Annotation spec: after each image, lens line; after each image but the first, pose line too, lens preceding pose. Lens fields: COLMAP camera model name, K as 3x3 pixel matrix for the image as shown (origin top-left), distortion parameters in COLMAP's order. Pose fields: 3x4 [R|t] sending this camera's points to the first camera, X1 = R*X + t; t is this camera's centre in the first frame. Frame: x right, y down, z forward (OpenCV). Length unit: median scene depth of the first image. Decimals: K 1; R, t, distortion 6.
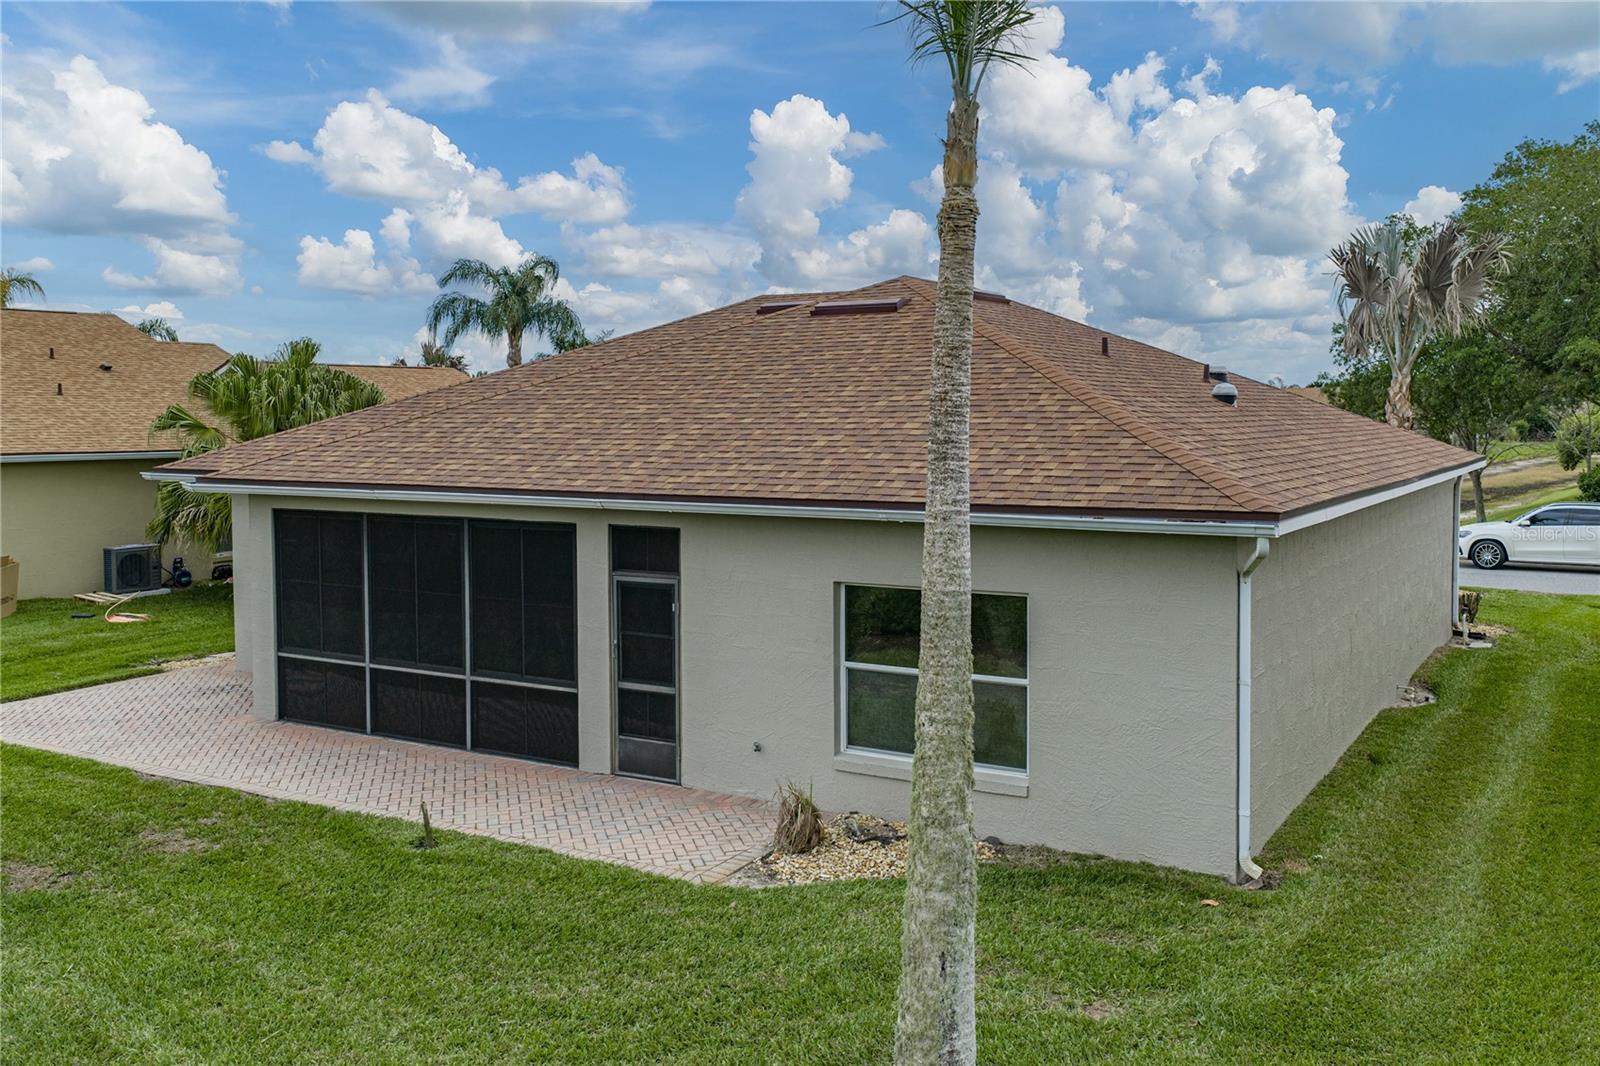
lens RADIAL K [[1368.6, 0, 840.1], [0, 1368.6, 487.2], [0, 0, 1]] dist [0.039313, -0.005243]
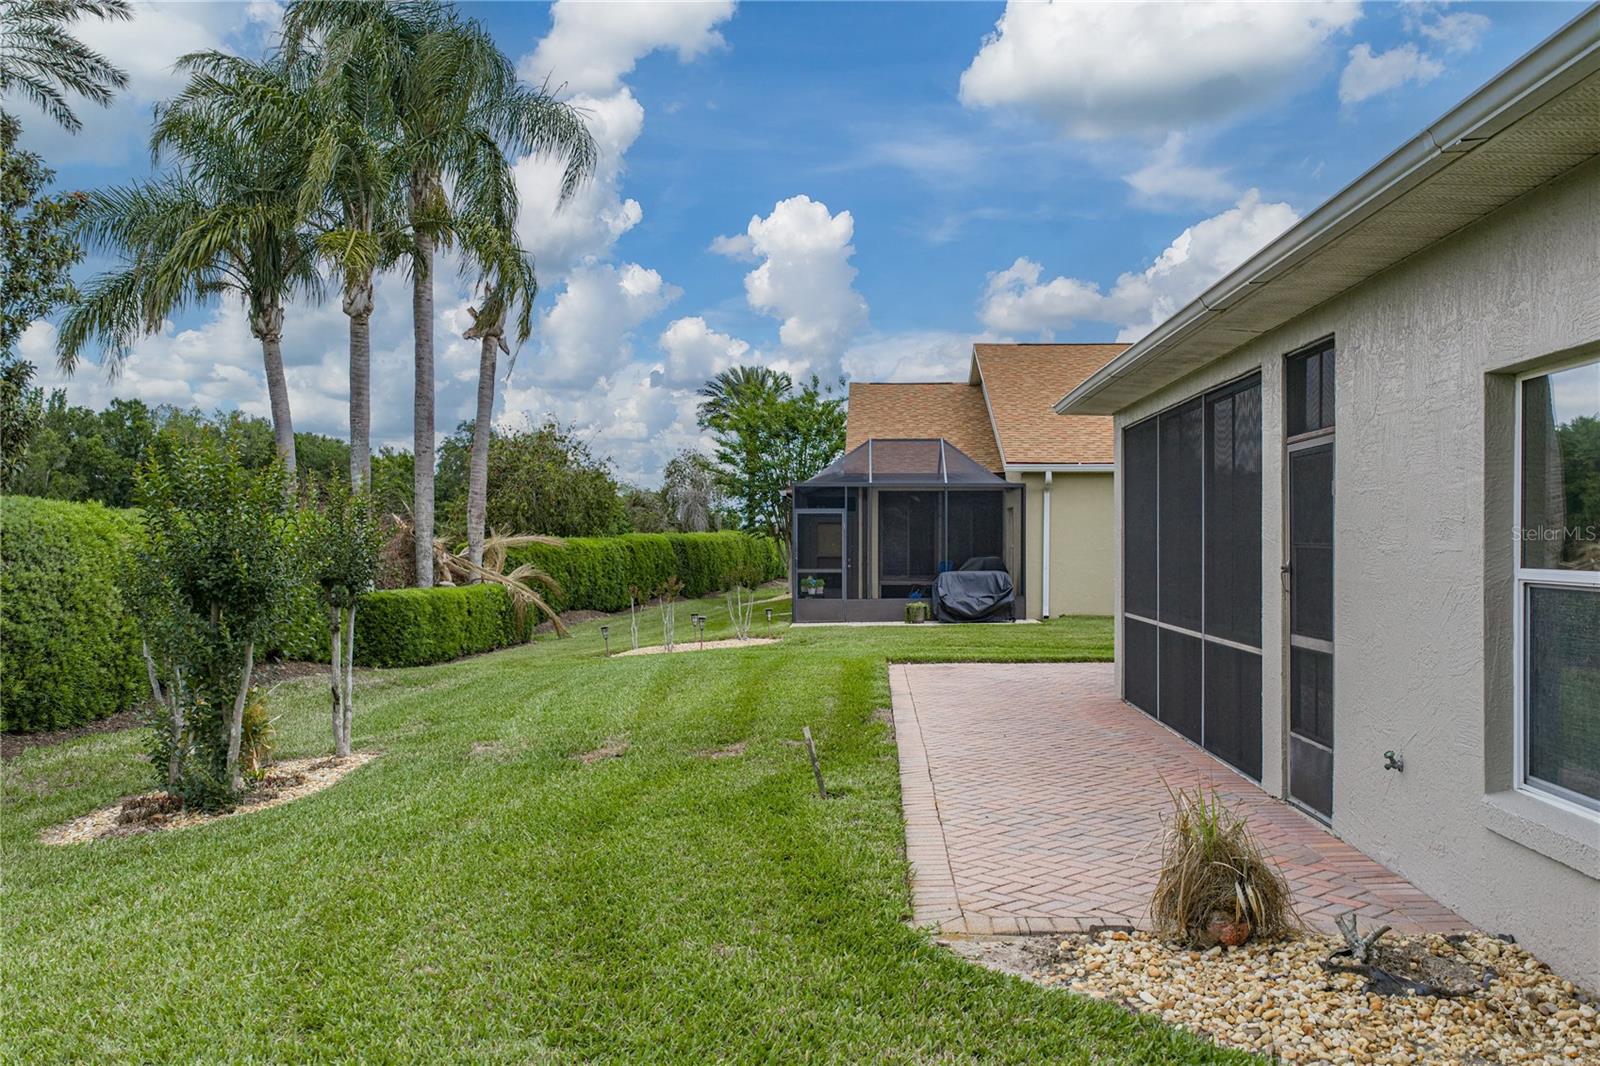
lens RADIAL K [[1392.1, 0, 800.3], [0, 1392.1, 539.7], [0, 0, 1]] dist [0.025119, 0.008705]
pose [[0.452290, -0.001309, -0.891870, 0.262531], [-0.046055, 0.998630, -0.024822, 0.130052], [0.890681, 0.052302, 0.451611, 0.576991]]
